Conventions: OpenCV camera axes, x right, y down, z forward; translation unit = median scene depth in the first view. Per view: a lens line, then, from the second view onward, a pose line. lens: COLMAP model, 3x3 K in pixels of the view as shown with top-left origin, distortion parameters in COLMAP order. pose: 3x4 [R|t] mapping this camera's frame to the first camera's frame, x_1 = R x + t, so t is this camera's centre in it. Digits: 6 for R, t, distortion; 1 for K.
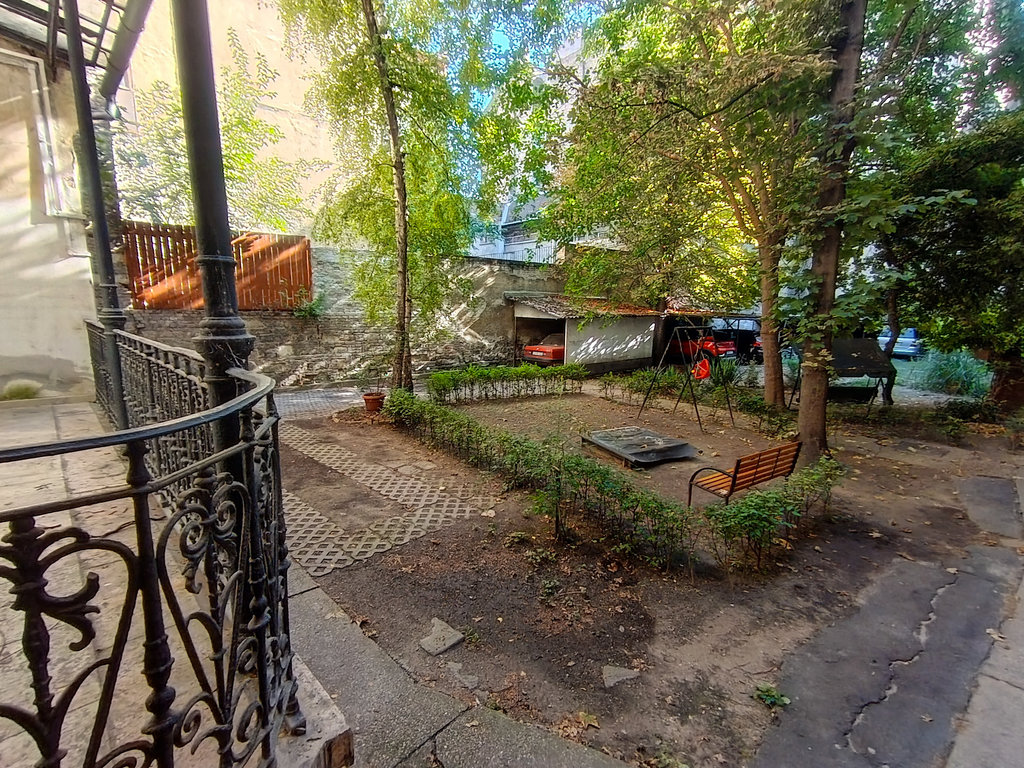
lens RADIAL K [[483.4, 0, 512.0], [0, 483.4, 384.0], [0, 0, 1]] dist [0.002318, 0.000270]
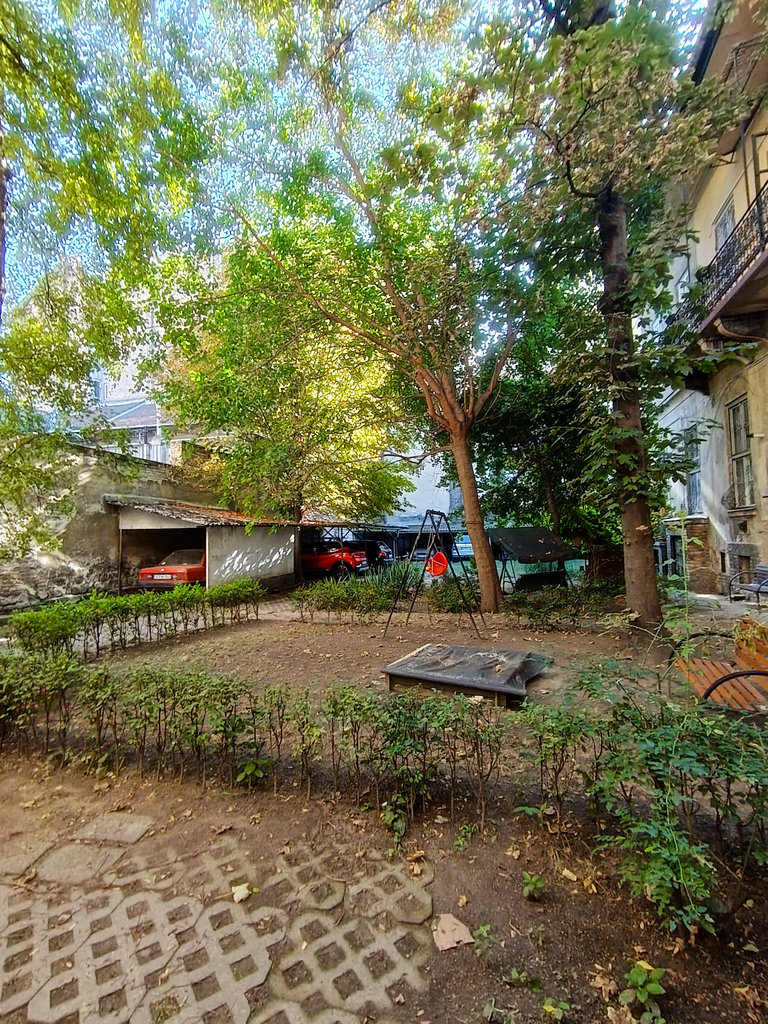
lens RADIAL K [[483.4, 0, 384.0], [0, 483.4, 512.0], [0, 0, 1]] dist [0.002318, 0.000270]
pose [[0.817762, -0.001536, 0.575555, -0.093370], [0.120656, 0.978234, -0.168820, 0.005164], [-0.562768, 0.207499, 0.800148, 0.212743]]
